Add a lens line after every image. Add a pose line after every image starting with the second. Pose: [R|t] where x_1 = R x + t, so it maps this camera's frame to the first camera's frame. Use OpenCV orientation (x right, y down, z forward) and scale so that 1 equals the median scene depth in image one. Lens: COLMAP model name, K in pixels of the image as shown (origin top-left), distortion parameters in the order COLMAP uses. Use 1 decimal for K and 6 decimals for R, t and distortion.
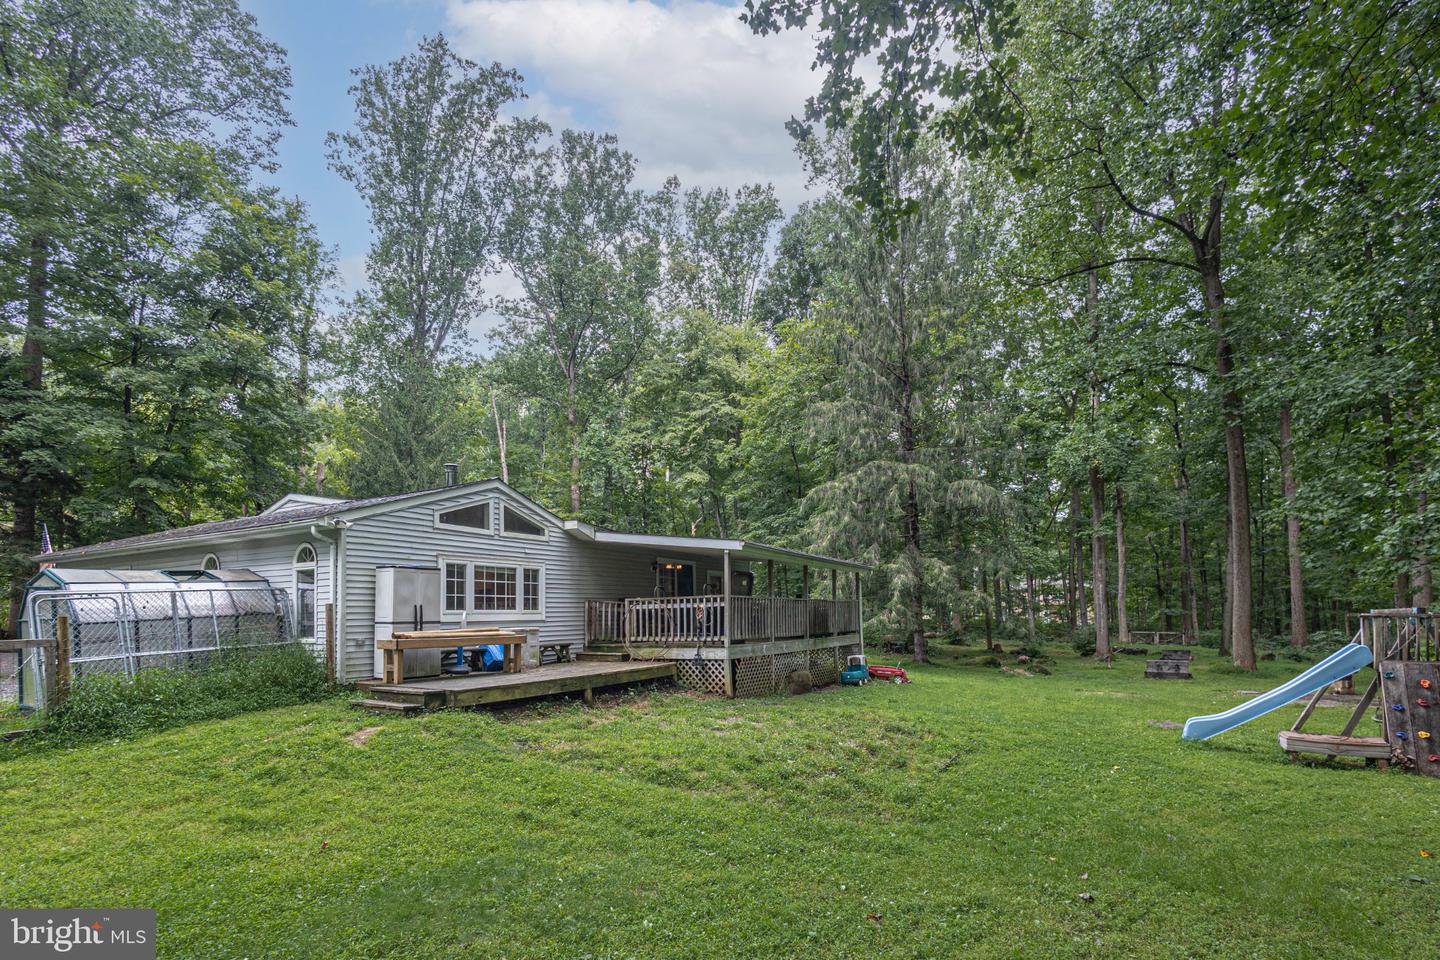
lens RADIAL K [[691.7, 0, 702.5], [0, 691.7, 589.5], [0, 0, 1]] dist [0.001111, -0.000449]
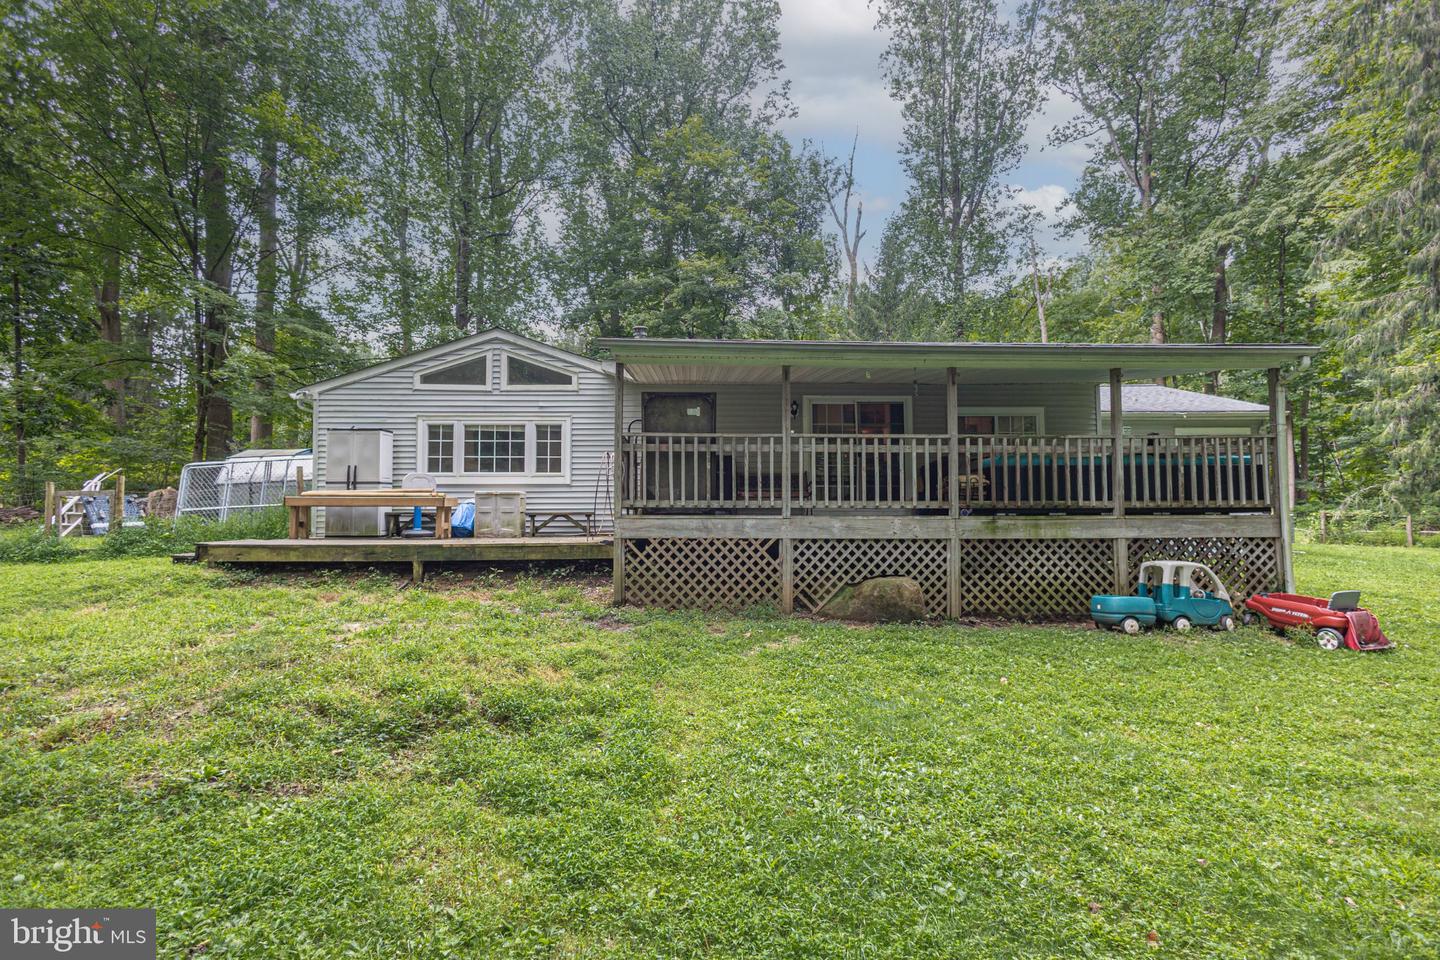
lens RADIAL K [[665.8, 0, 684.0], [0, 665.8, 473.9], [0, 0, 1]] dist [0.001911, 0.000395]
pose [[0.551527, -0.038600, -0.833263, 0.540639], [0.026138, 0.999238, -0.028987, 0.060878], [0.833747, -0.005793, 0.552116, 0.697689]]
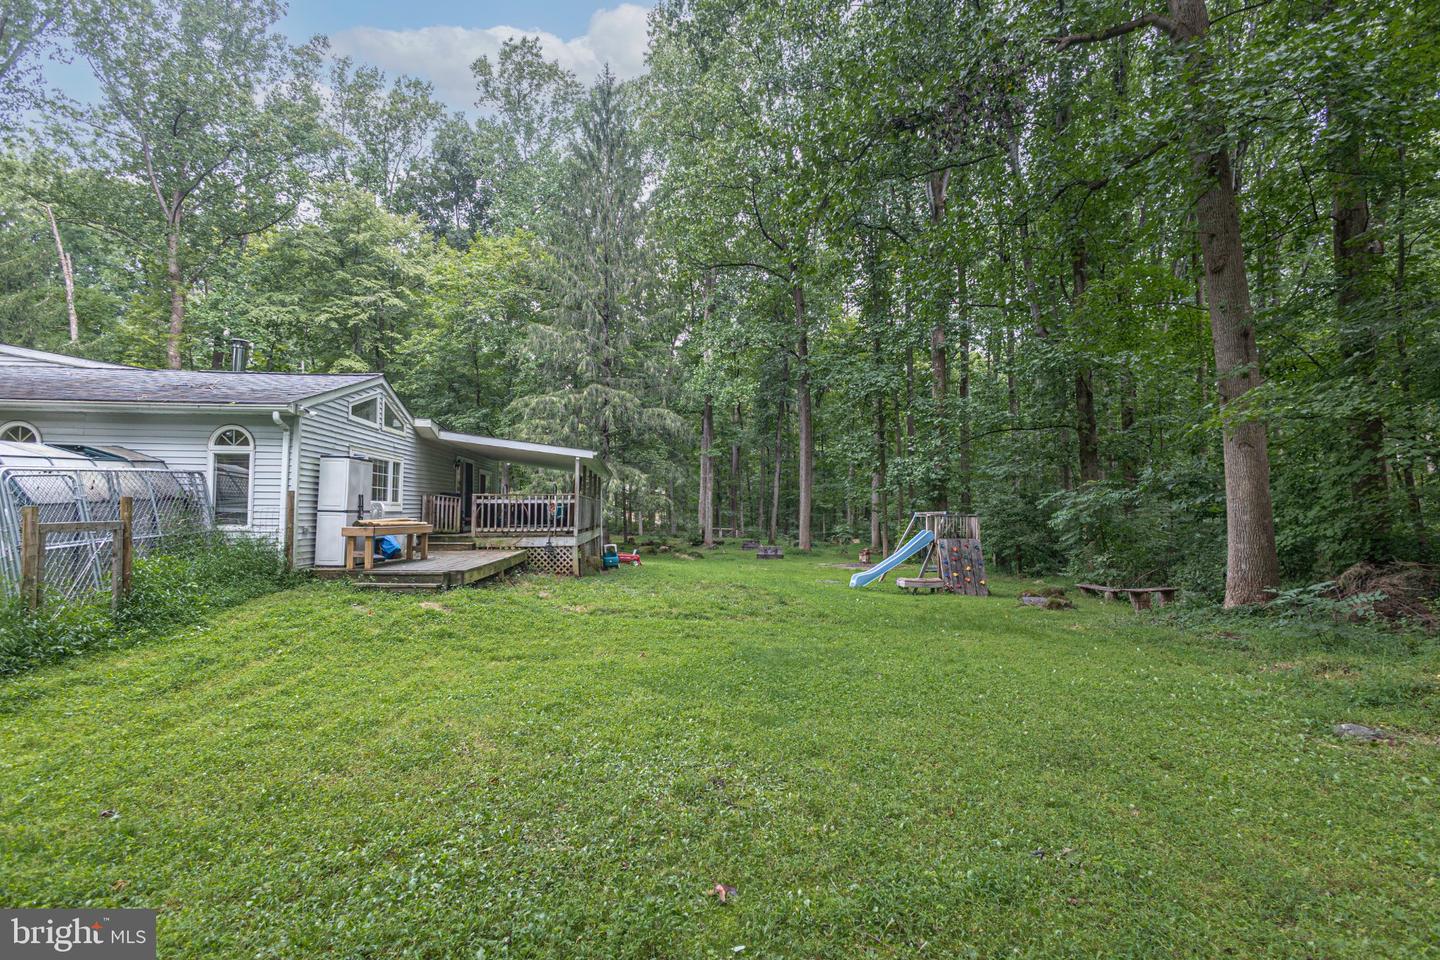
lens RADIAL K [[658.4, 0, 718.9], [0, 658.4, 481.8], [0, 0, 1]] dist [0.002127, -0.001293]
pose [[0.802781, 0.041933, 0.594798, -0.458708], [-0.034859, 0.999119, -0.023388, 0.005952], [-0.595255, -0.001959, 0.803535, -0.092064]]
